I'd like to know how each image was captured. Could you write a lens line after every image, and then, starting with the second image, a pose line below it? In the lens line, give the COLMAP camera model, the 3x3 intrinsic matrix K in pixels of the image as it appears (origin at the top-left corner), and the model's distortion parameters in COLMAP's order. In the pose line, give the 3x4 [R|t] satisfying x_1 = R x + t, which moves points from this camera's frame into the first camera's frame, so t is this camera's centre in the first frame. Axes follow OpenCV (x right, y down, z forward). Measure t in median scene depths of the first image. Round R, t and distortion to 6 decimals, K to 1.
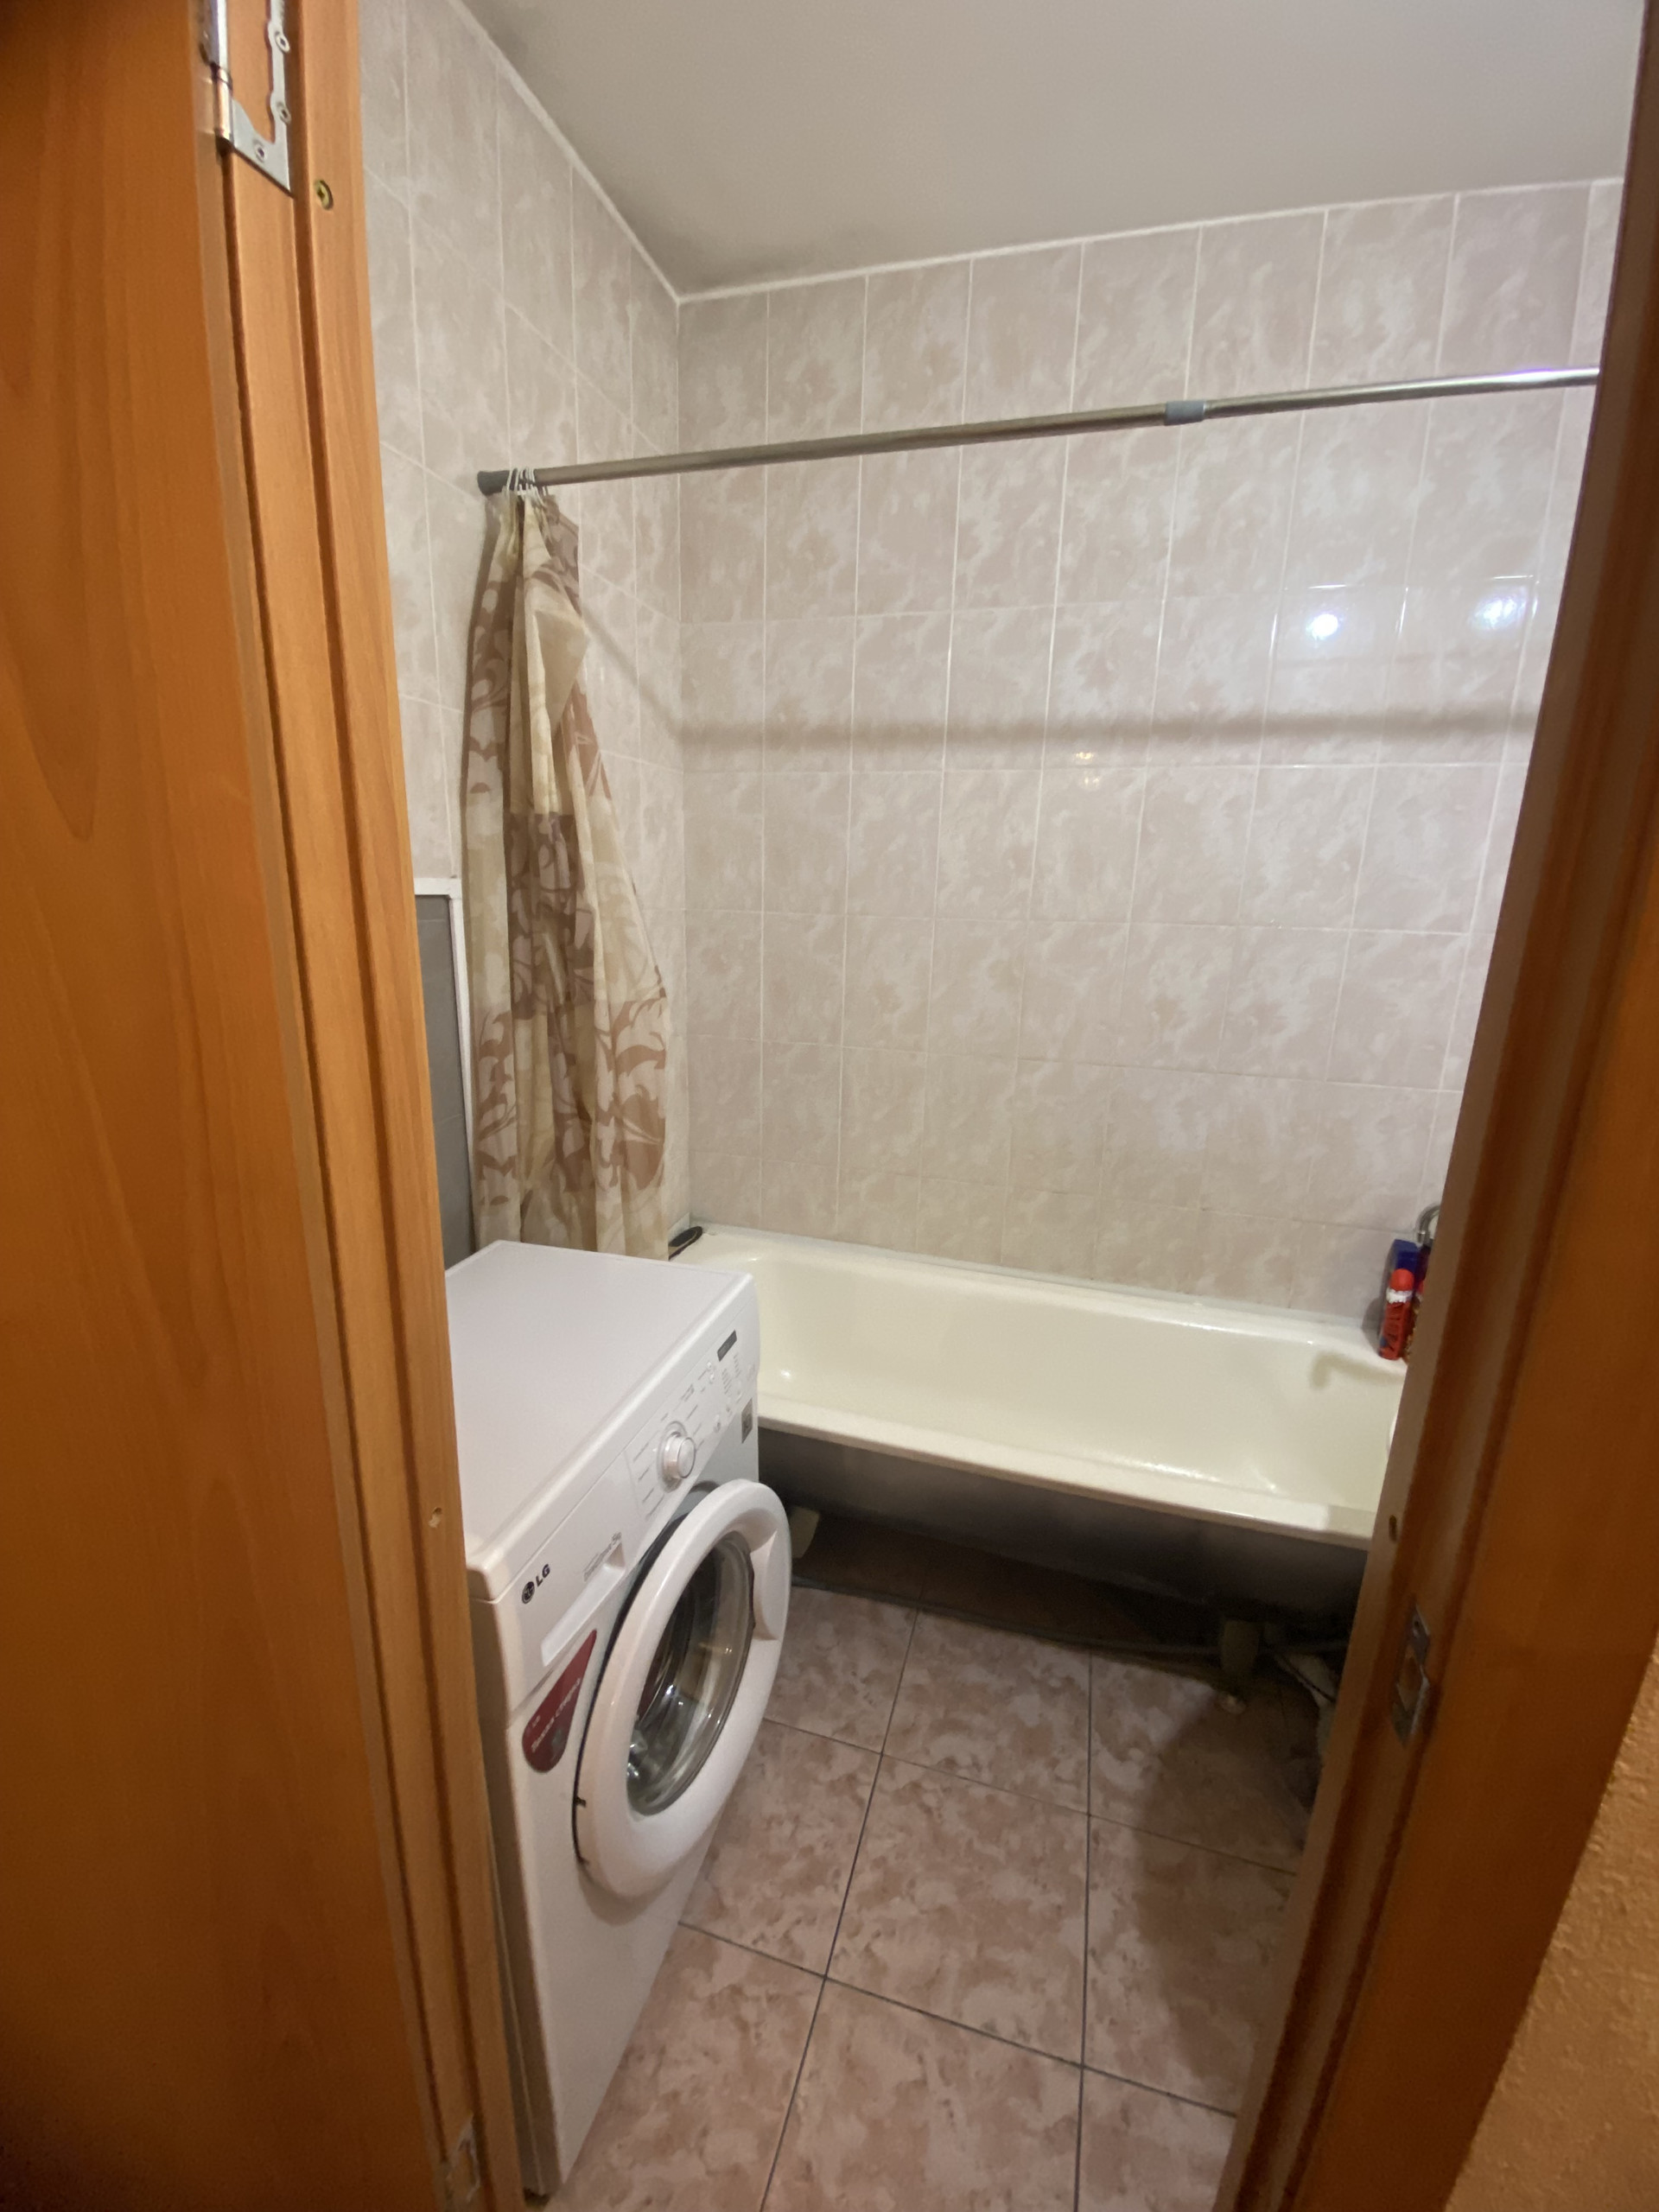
lens RADIAL K [[892.3, 0, 815.1], [0, 892.3, 1103.8], [0, 0, 1]] dist [0.014079, -0.016662]
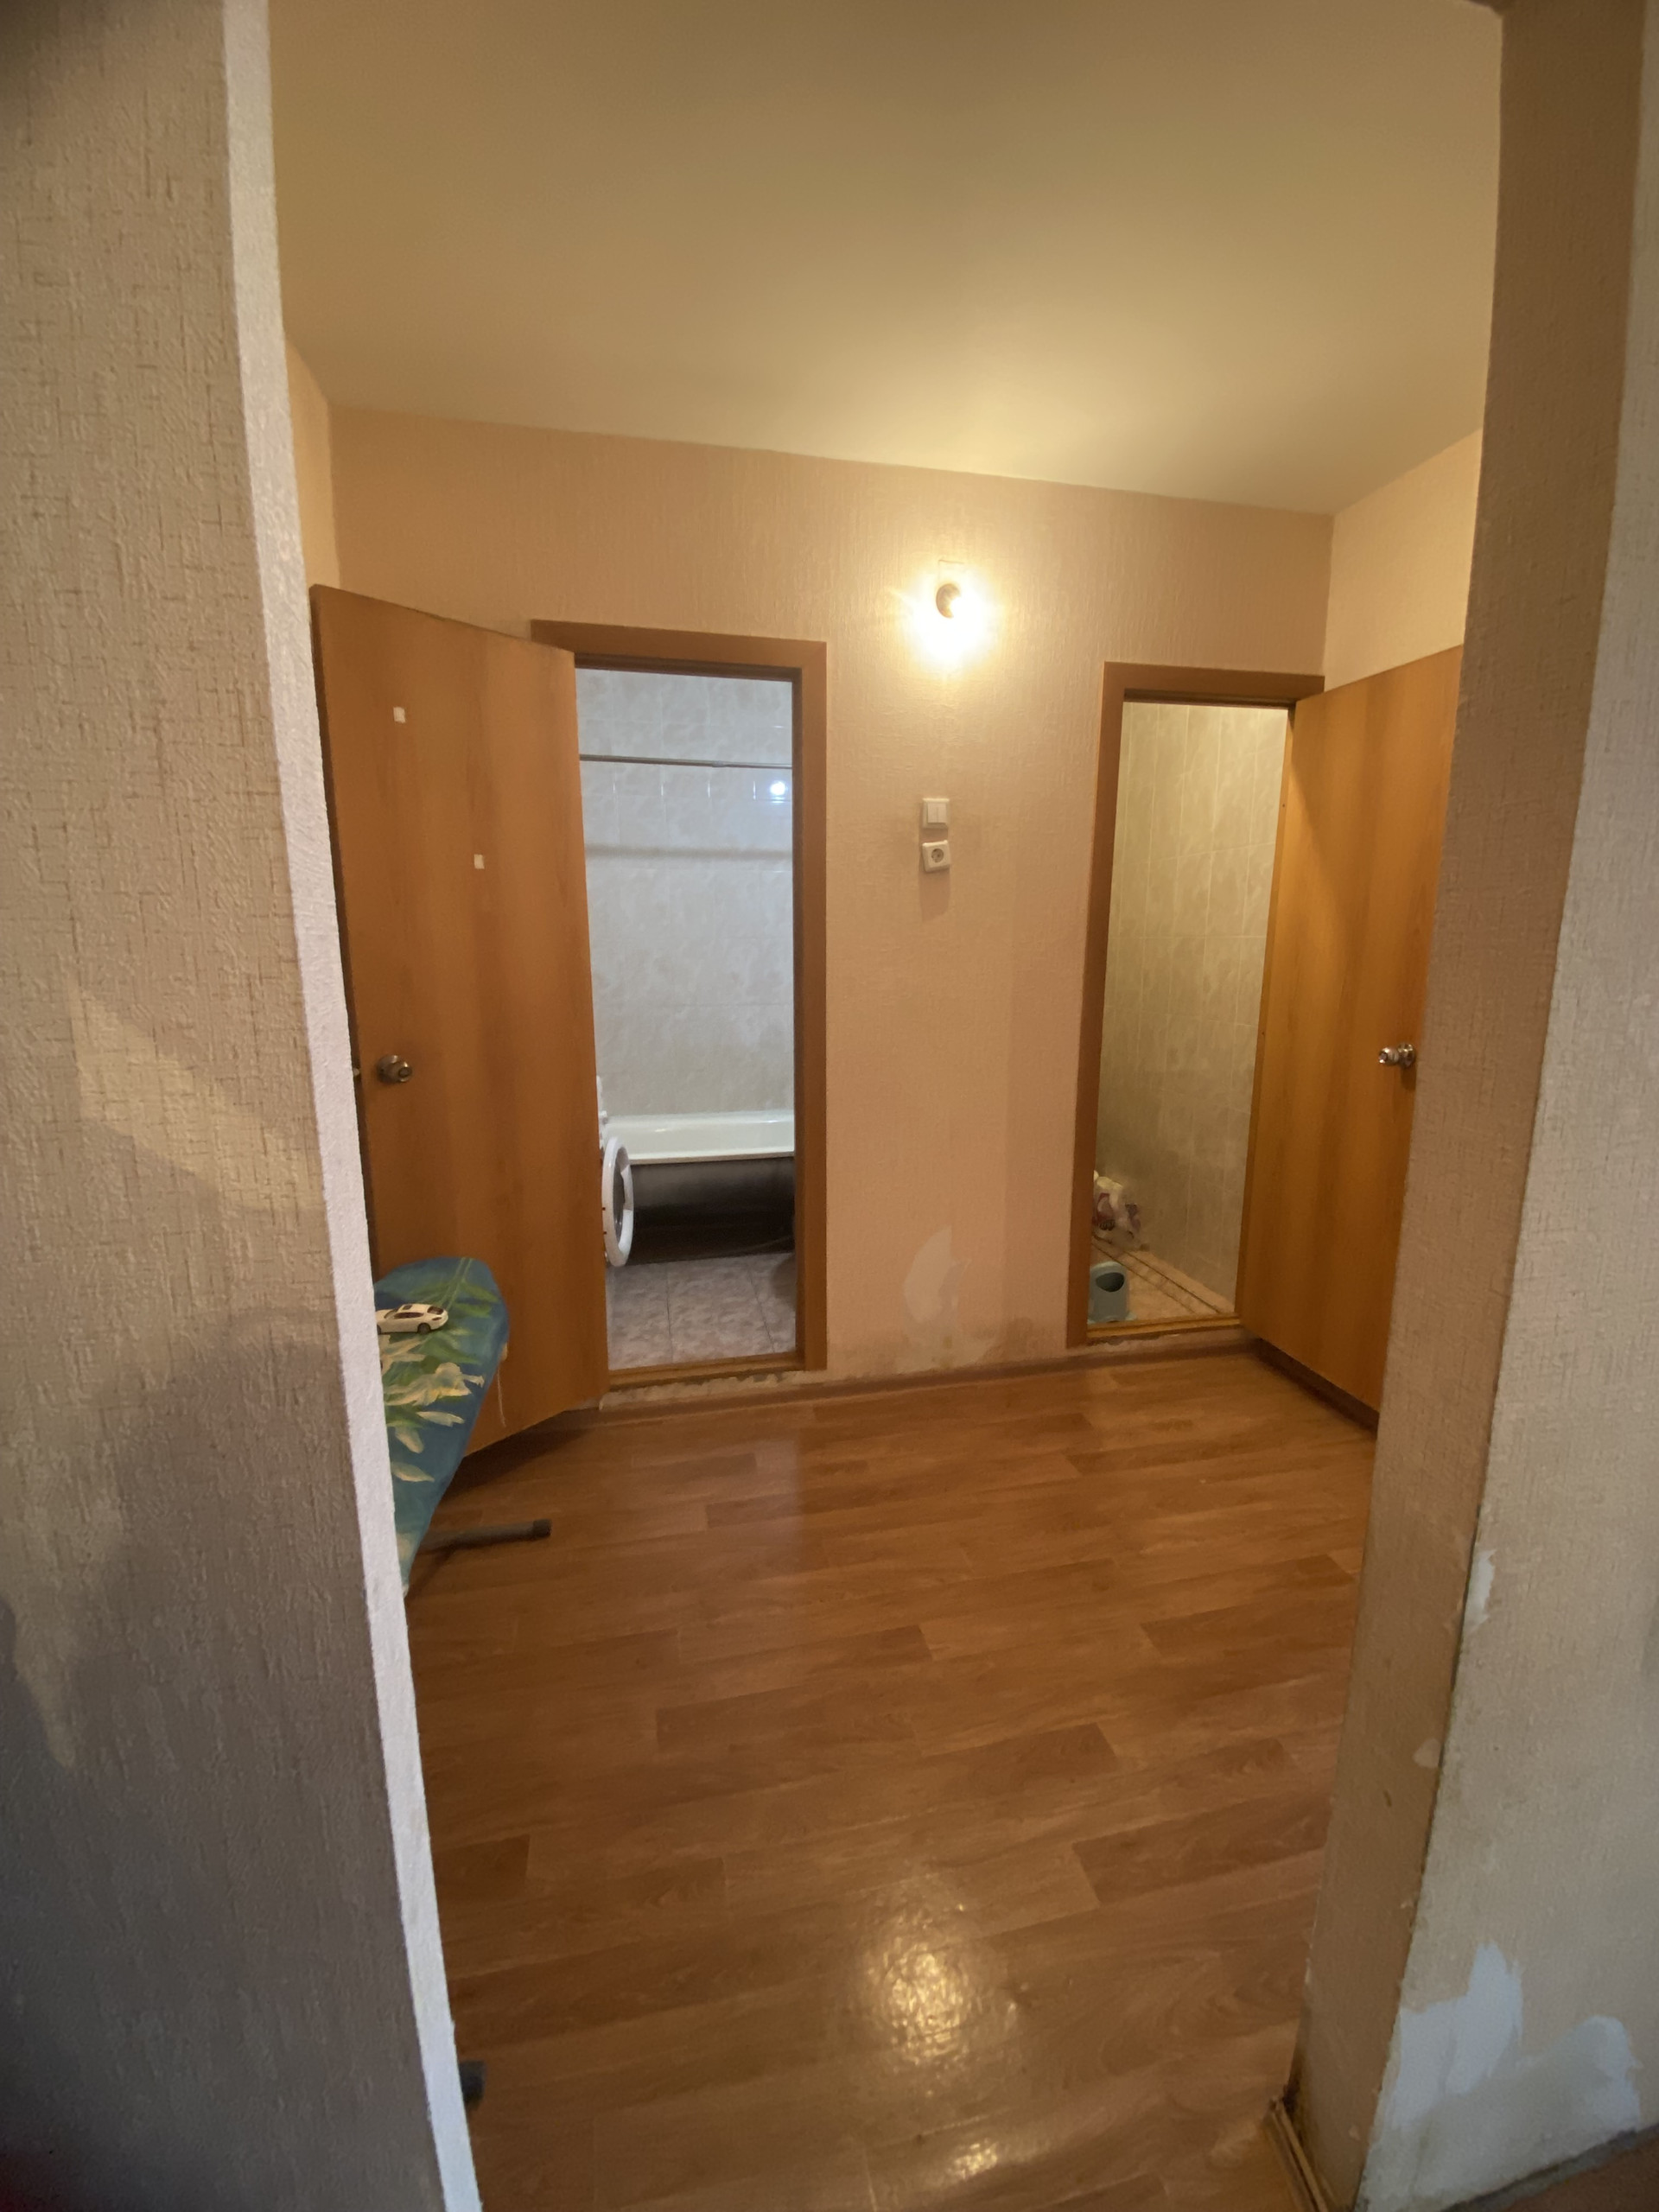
lens RADIAL K [[893.4, 0, 824.1], [0, 893.4, 1102.4], [0, 0, 1]] dist [0.028999, -0.025349]
pose [[0.875002, -0.112693, 0.470821, -0.536346], [0.137621, 0.990308, -0.018730, 0.299934], [-0.464147, 0.081183, 0.882030, -1.127576]]
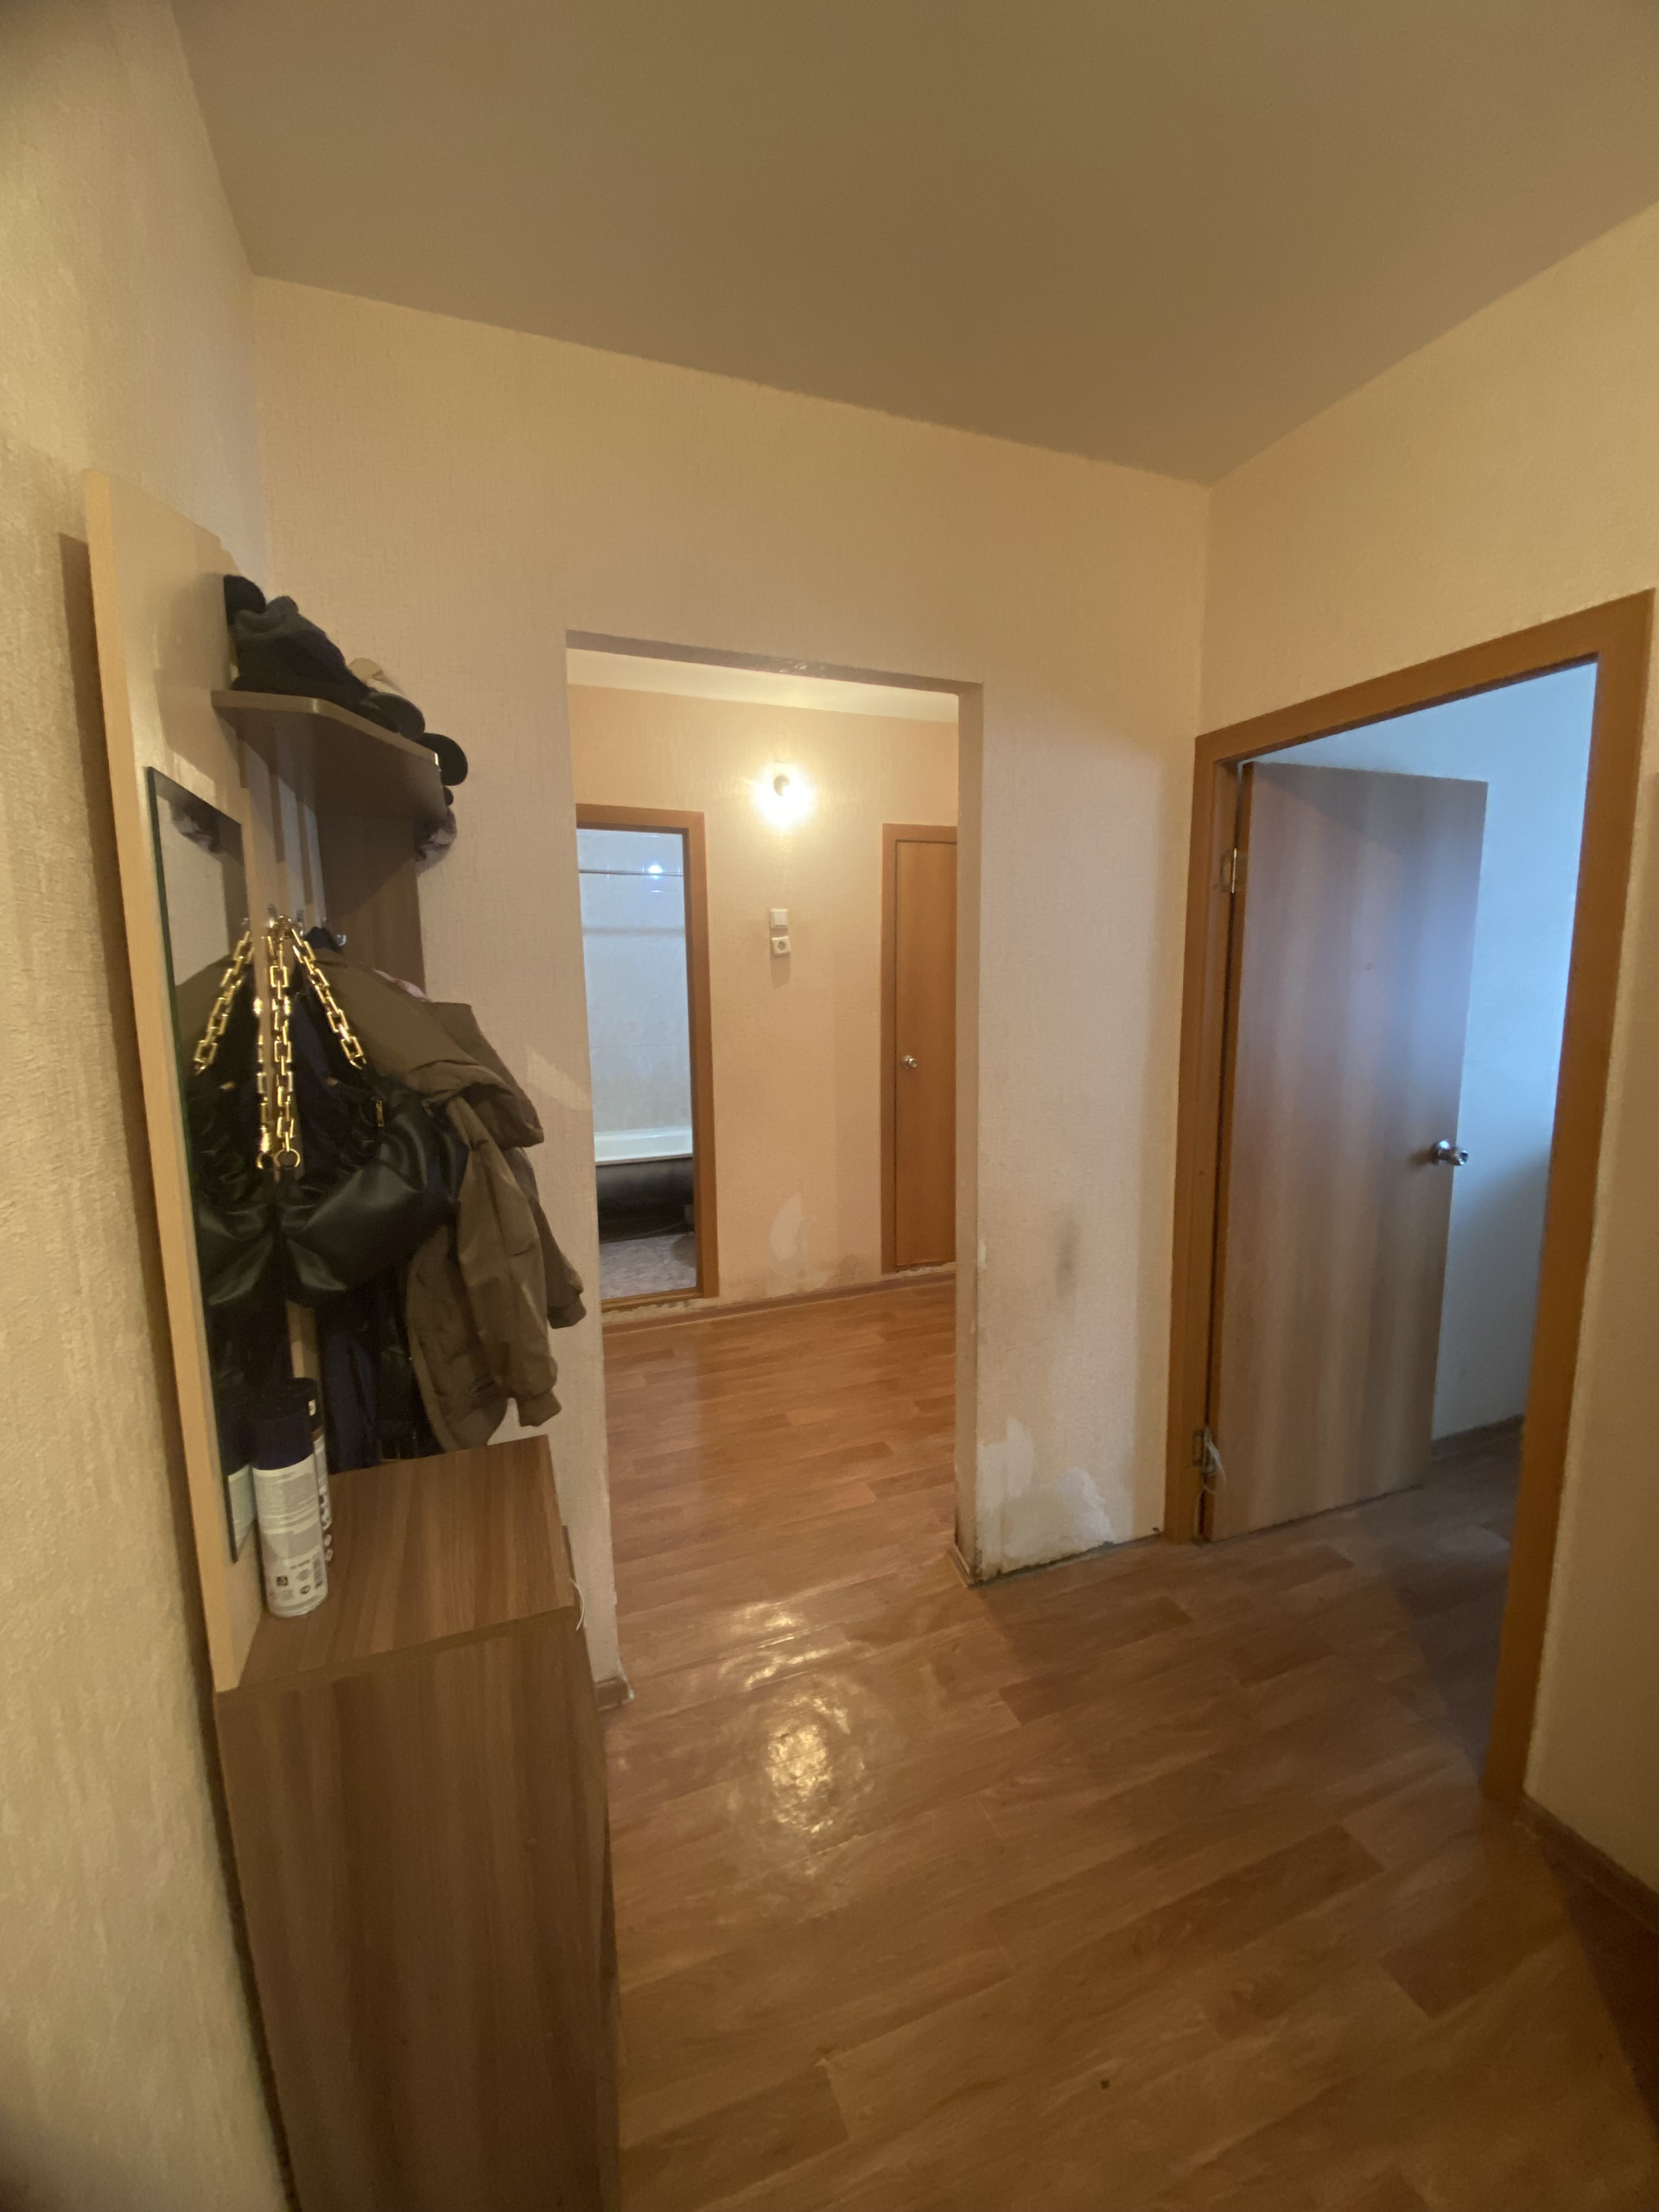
lens RADIAL K [[893.4, 0, 824.1], [0, 893.4, 1102.4], [0, 0, 1]] dist [0.028999, -0.025349]
pose [[0.788446, -0.119286, 0.603427, -0.976714], [0.176309, 0.983680, -0.035913, 0.386562], [-0.589295, 0.134705, 0.796609, -1.783449]]
